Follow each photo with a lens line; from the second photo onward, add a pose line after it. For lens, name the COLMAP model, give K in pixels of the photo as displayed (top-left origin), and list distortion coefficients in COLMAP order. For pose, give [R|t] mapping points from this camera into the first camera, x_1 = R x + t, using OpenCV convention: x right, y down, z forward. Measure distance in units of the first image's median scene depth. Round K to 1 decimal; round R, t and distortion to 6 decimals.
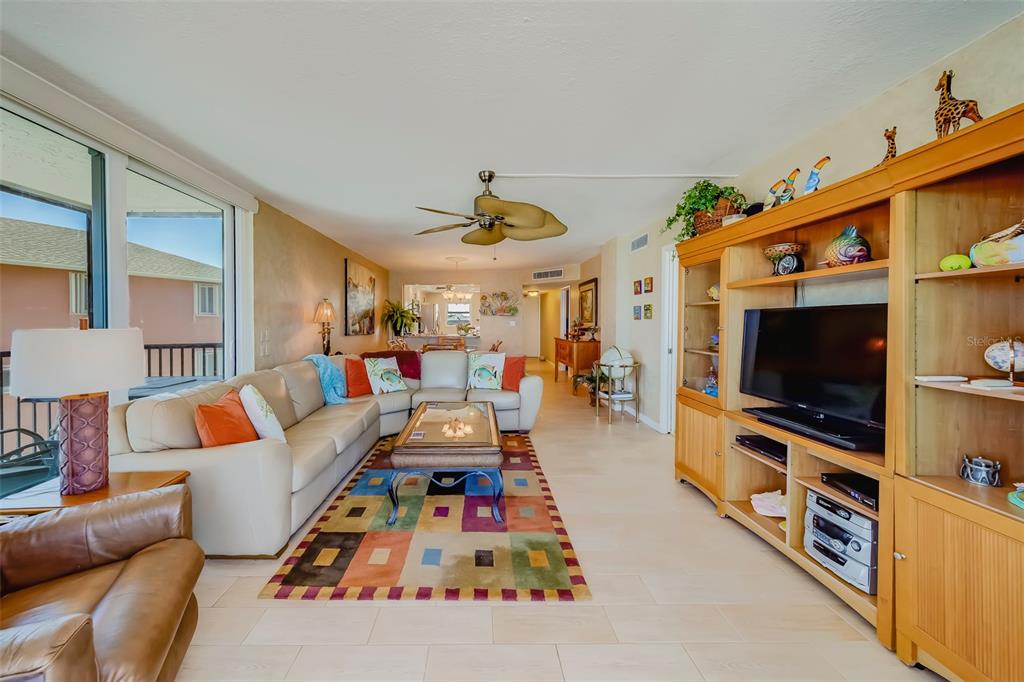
lens RADIAL K [[377.1, 0, 513.8], [0, 377.1, 325.7], [0, 0, 1]] dist [0.001708, -0.000098]
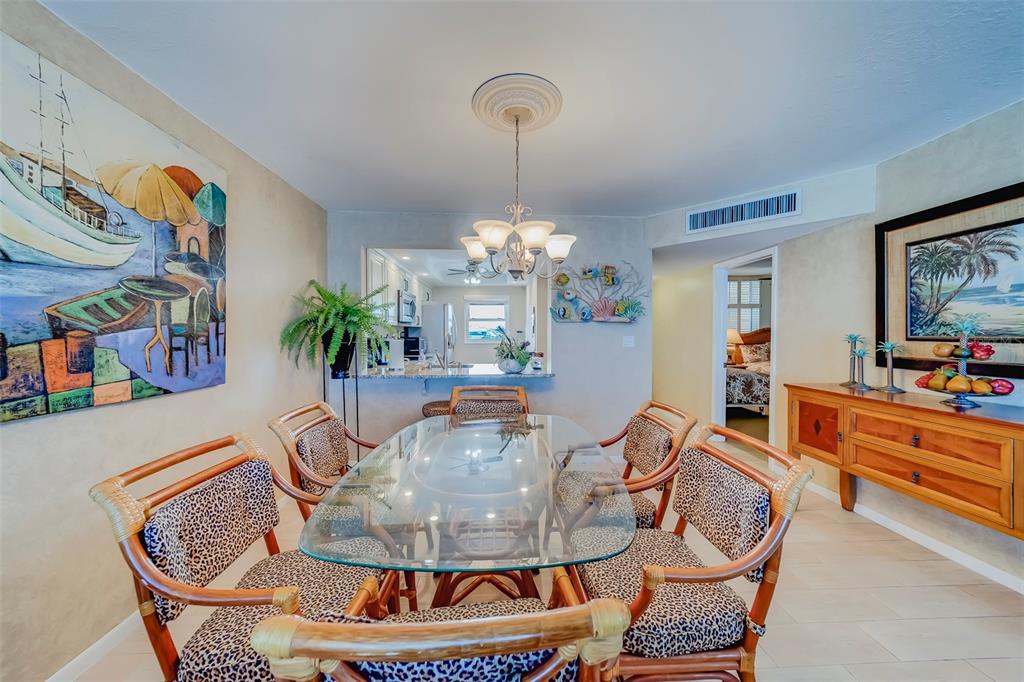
lens RADIAL K [[372.3, 0, 507.8], [0, 372.3, 338.4], [0, 0, 1]] dist [0.007075, -0.000278]
pose [[0.998892, 0.001589, -0.047034, -0.119004], [-0.001460, 0.999995, 0.002772, -0.010899], [0.047038, -0.002700, 0.998889, 0.591942]]
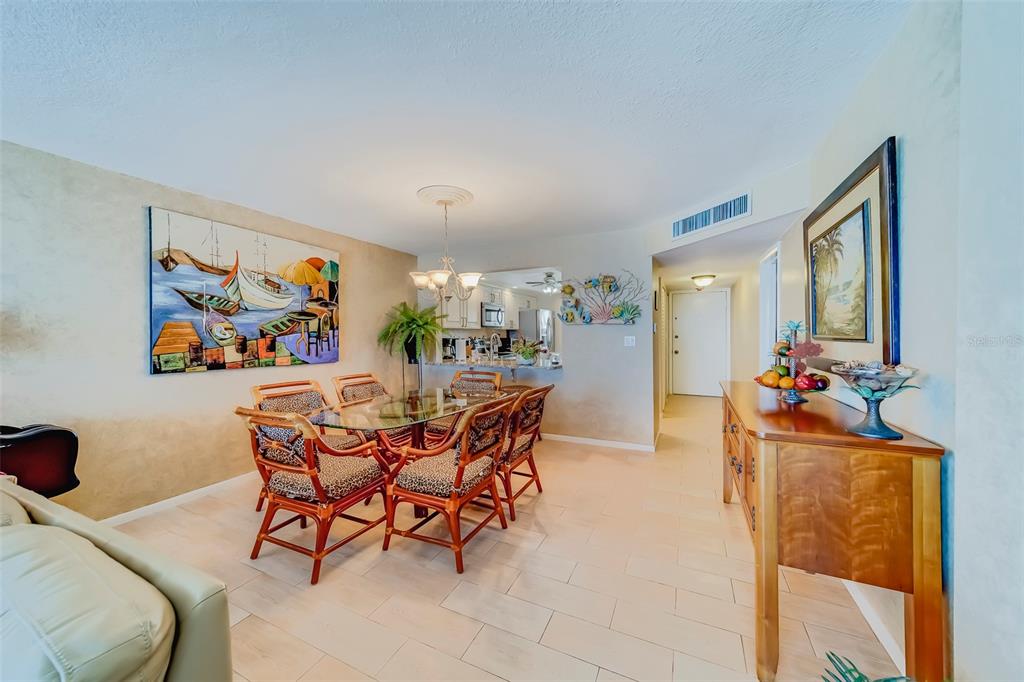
lens RADIAL K [[372.3, 0, 507.8], [0, 372.3, 338.4], [0, 0, 1]] dist [0.007075, -0.000278]
pose [[0.853874, -0.000738, -0.520479, 0.109426], [0.001229, 0.999999, 0.000599, -0.009890], [0.520478, -0.001151, 0.853874, 0.535844]]
